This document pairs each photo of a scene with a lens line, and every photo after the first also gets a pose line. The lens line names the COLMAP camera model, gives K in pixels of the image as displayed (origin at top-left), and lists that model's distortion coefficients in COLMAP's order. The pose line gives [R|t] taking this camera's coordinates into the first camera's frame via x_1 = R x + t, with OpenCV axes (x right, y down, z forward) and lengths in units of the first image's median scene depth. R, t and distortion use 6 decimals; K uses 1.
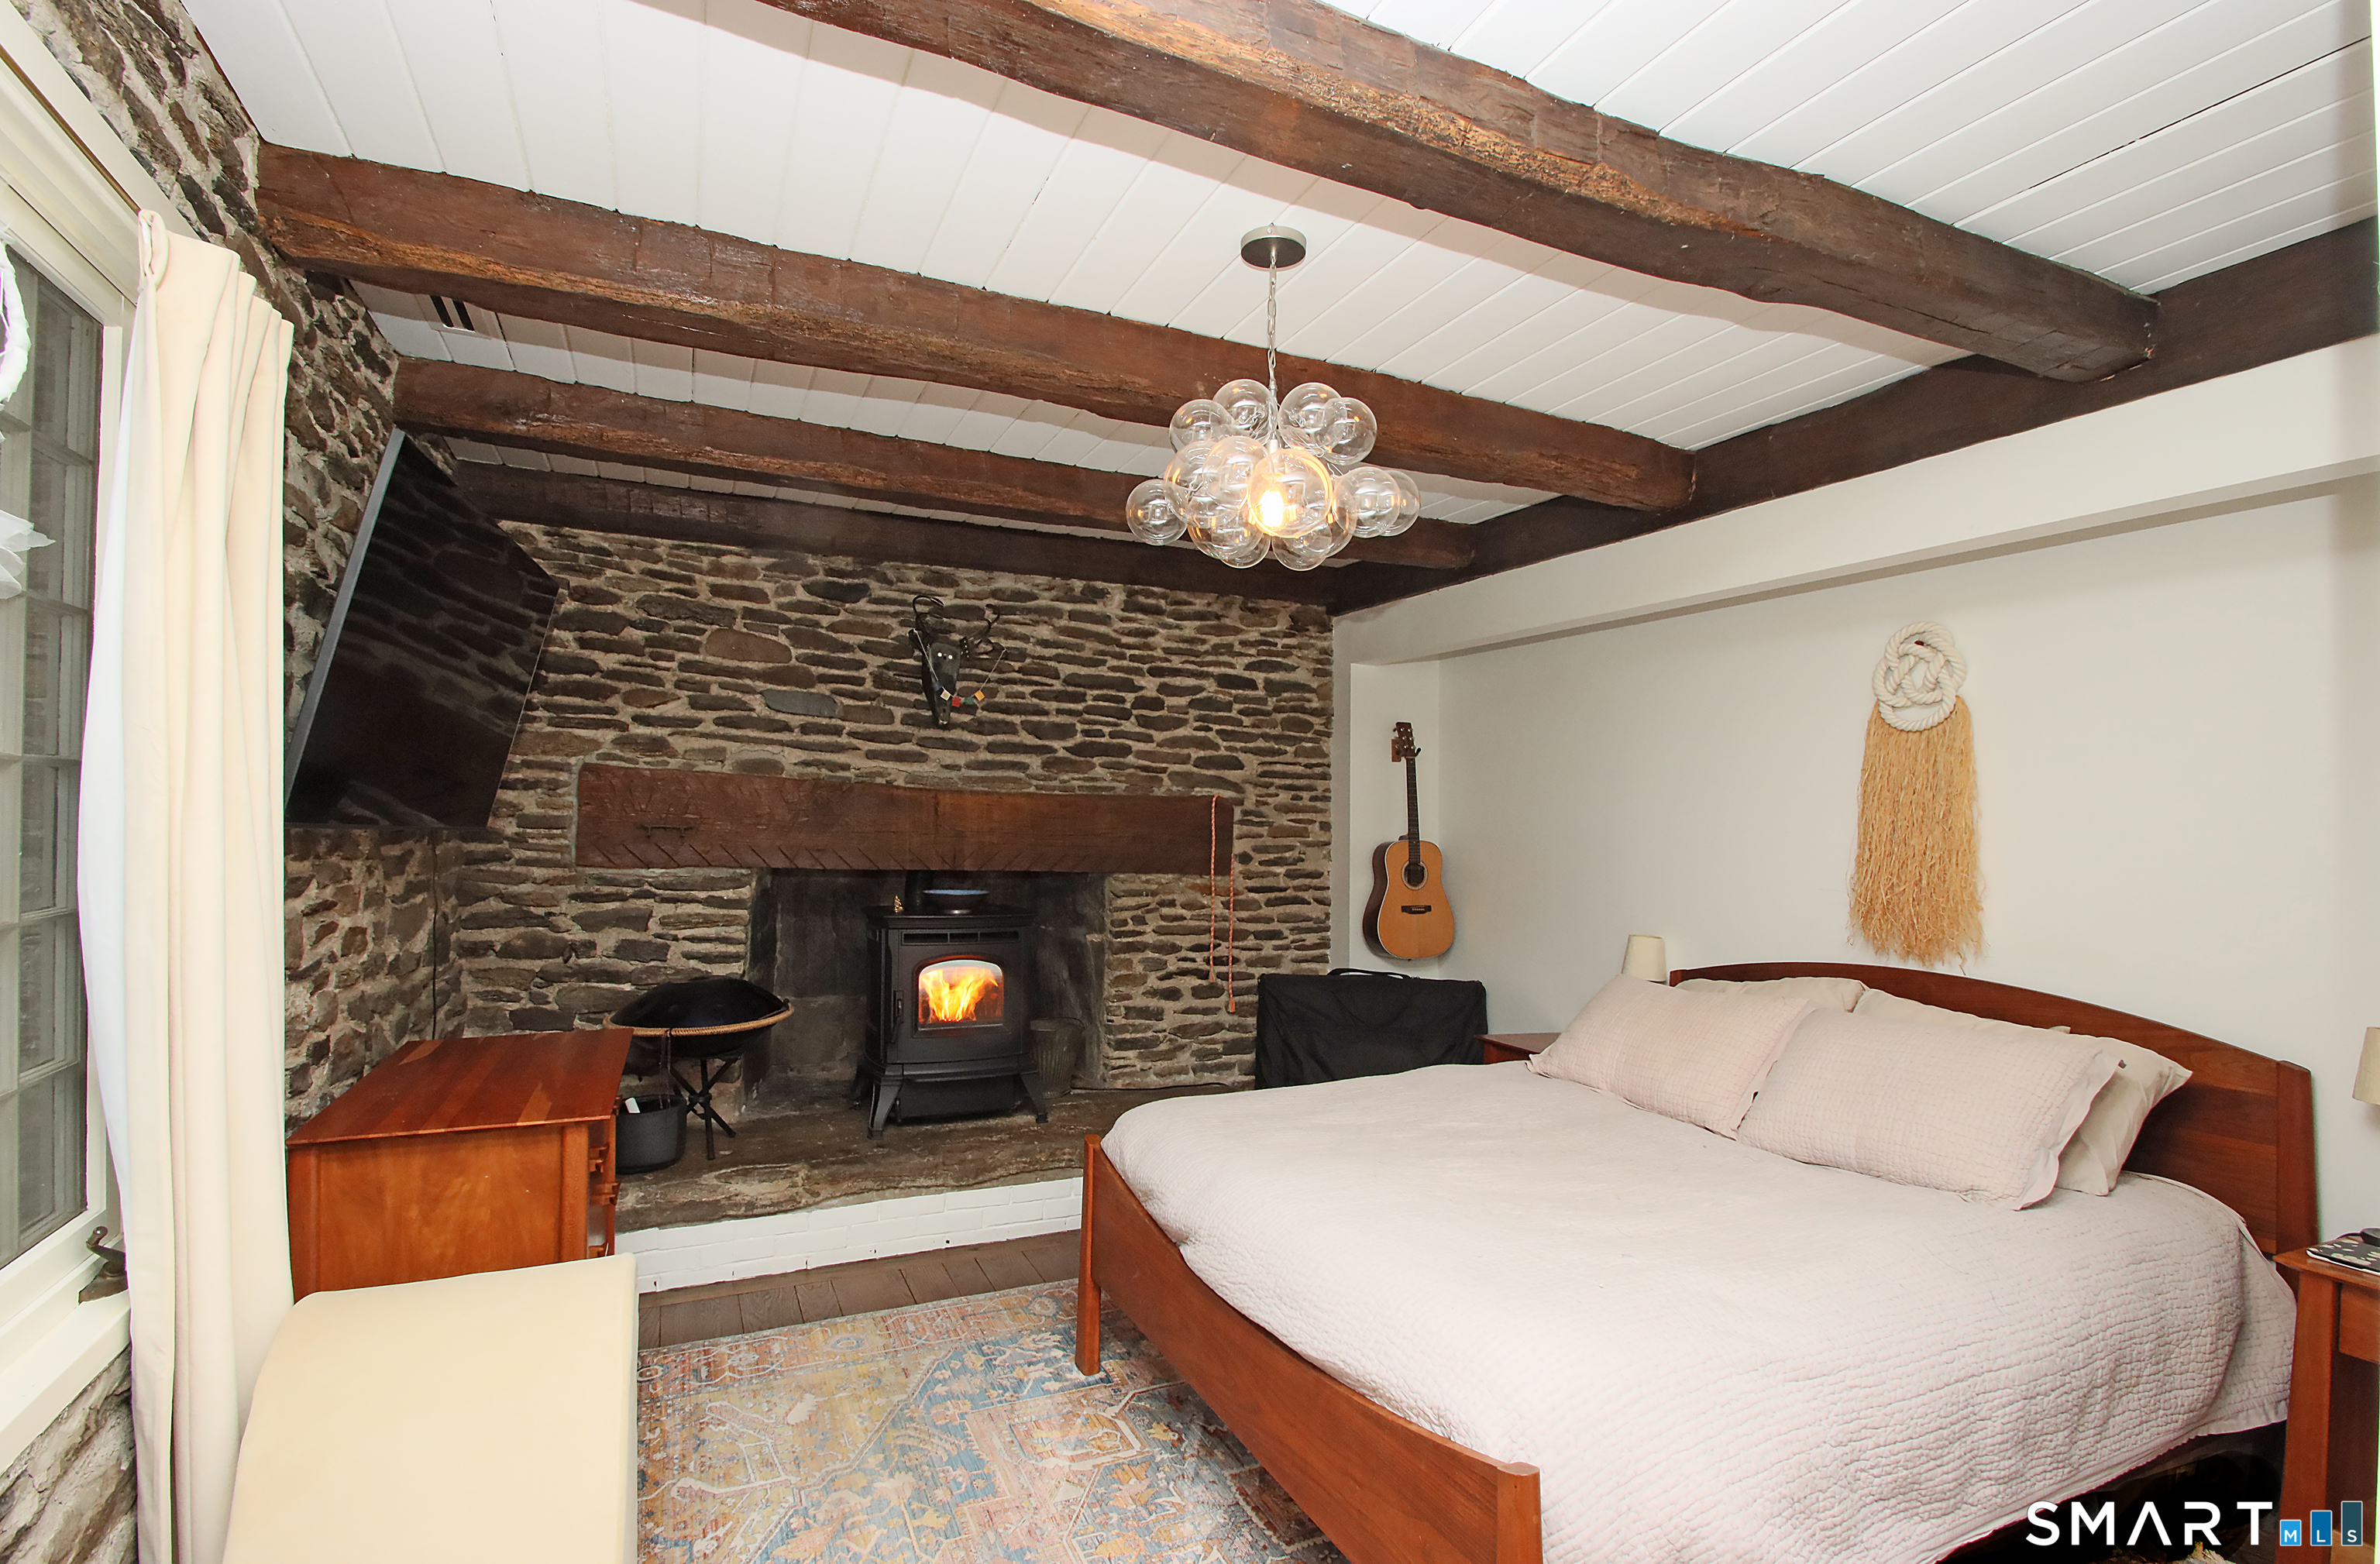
lens RADIAL K [[1106.4, 0, 1203.0], [0, 1106.4, 817.8], [0, 0, 1]] dist [-0.004879, -0.002804]
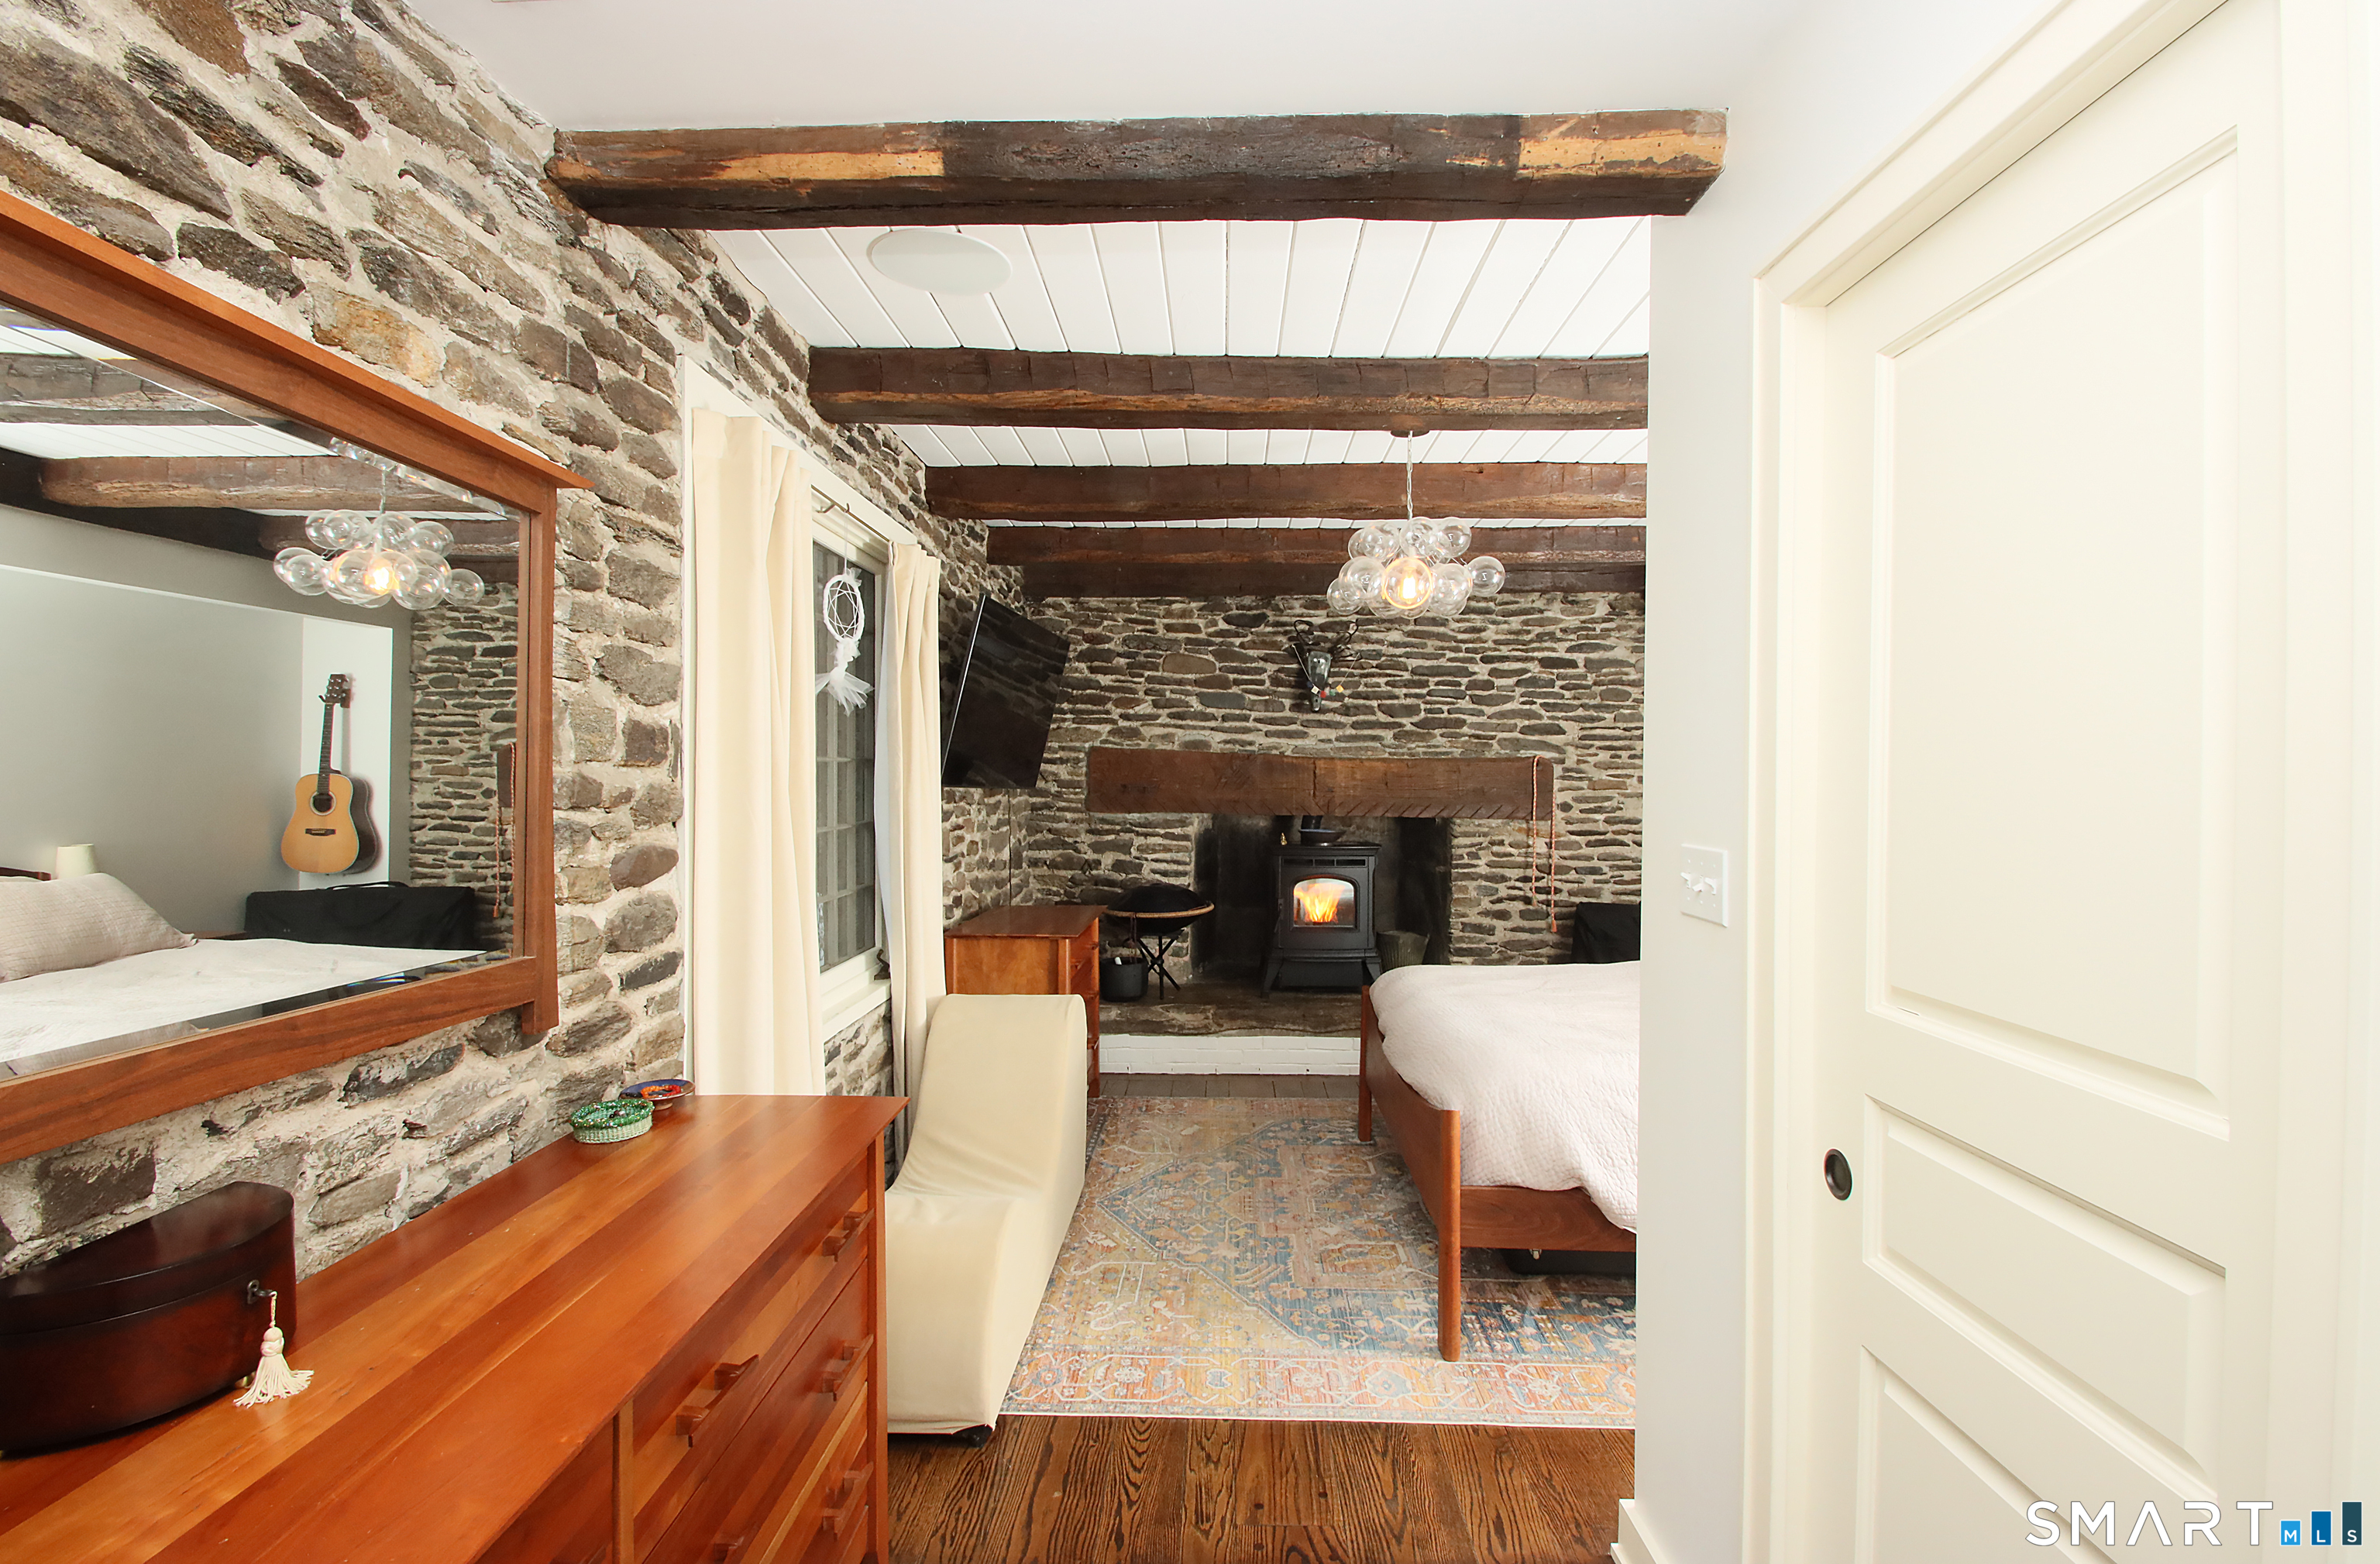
lens RADIAL K [[1106.4, 0, 1190.5], [0, 1106.4, 781.4], [0, 0, 1]] dist [-0.004879, -0.002804]
pose [[0.889138, -0.013725, -0.457433, 0.274643], [0.014359, 0.999895, -0.002091, 0.005624], [0.457413, -0.004709, 0.889242, -0.327245]]
